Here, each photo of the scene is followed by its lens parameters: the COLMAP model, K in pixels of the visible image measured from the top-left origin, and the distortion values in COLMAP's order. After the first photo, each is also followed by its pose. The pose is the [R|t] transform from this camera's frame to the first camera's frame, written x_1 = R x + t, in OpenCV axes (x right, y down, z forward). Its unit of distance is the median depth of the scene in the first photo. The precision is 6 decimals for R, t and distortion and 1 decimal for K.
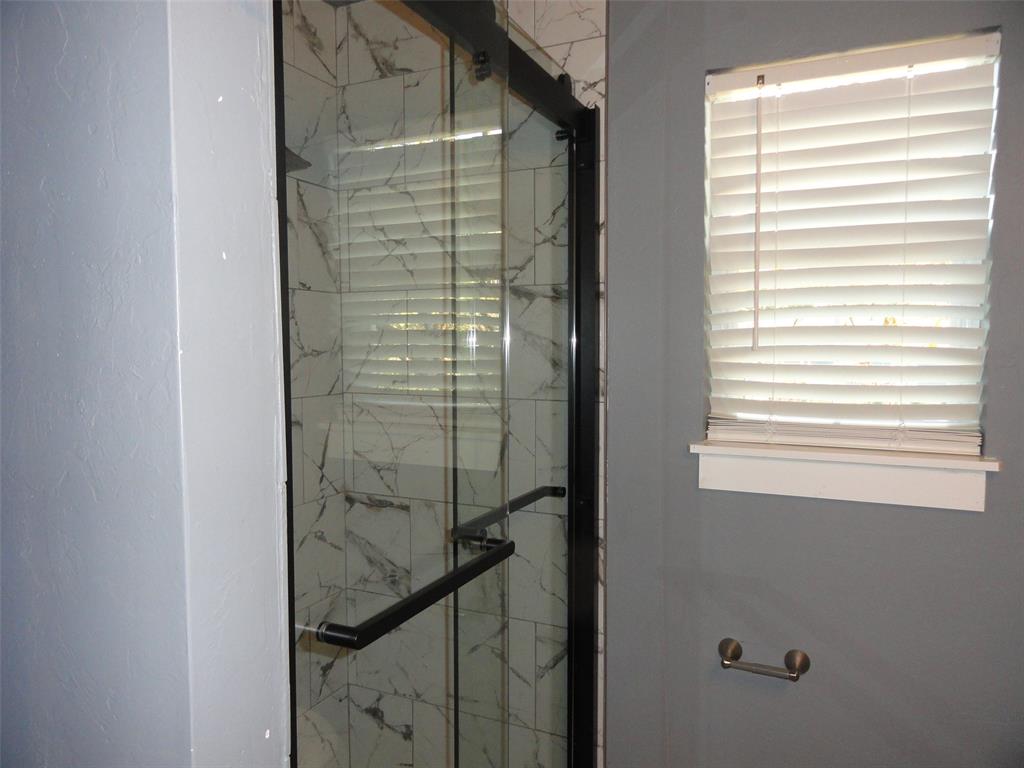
lens RADIAL K [[735.3, 0, 511.7], [0, 735.3, 388.4], [0, 0, 1]] dist [0.010981, 0.010235]
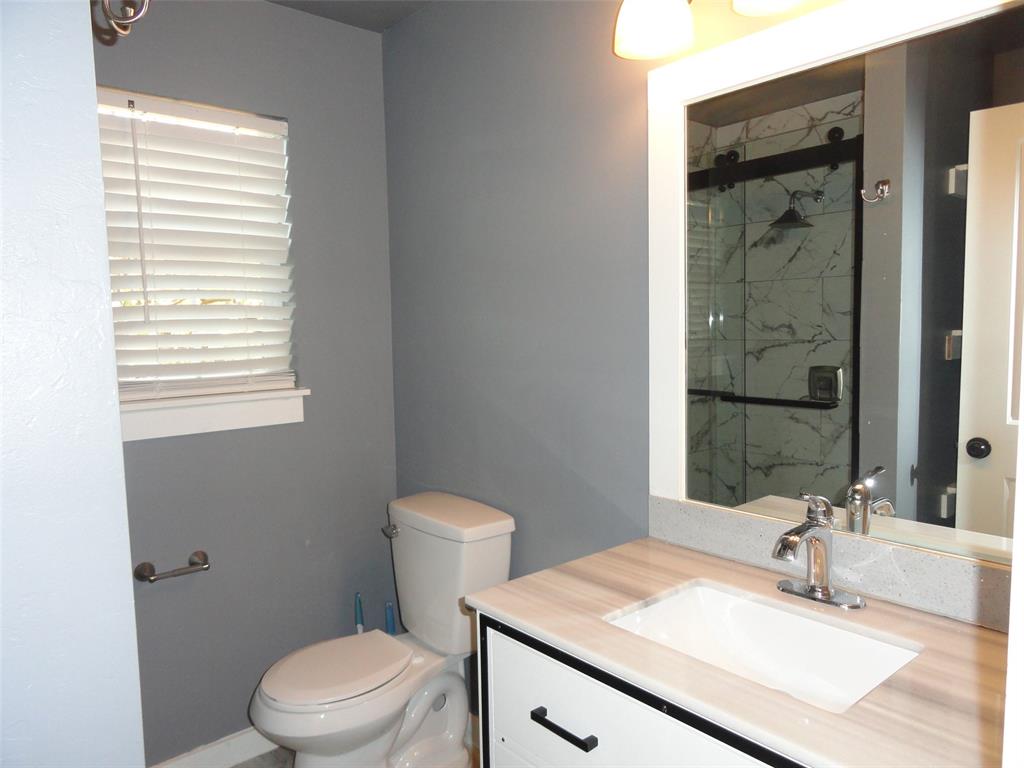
lens RADIAL K [[735.3, 0, 510.2], [0, 735.3, 381.6], [0, 0, 1]] dist [0.010981, 0.010235]
pose [[0.411435, -0.085587, 0.907412, -0.567057], [0.073076, 0.995474, 0.060759, 0.014861], [-0.908505, 0.041312, 0.415827, -0.070925]]
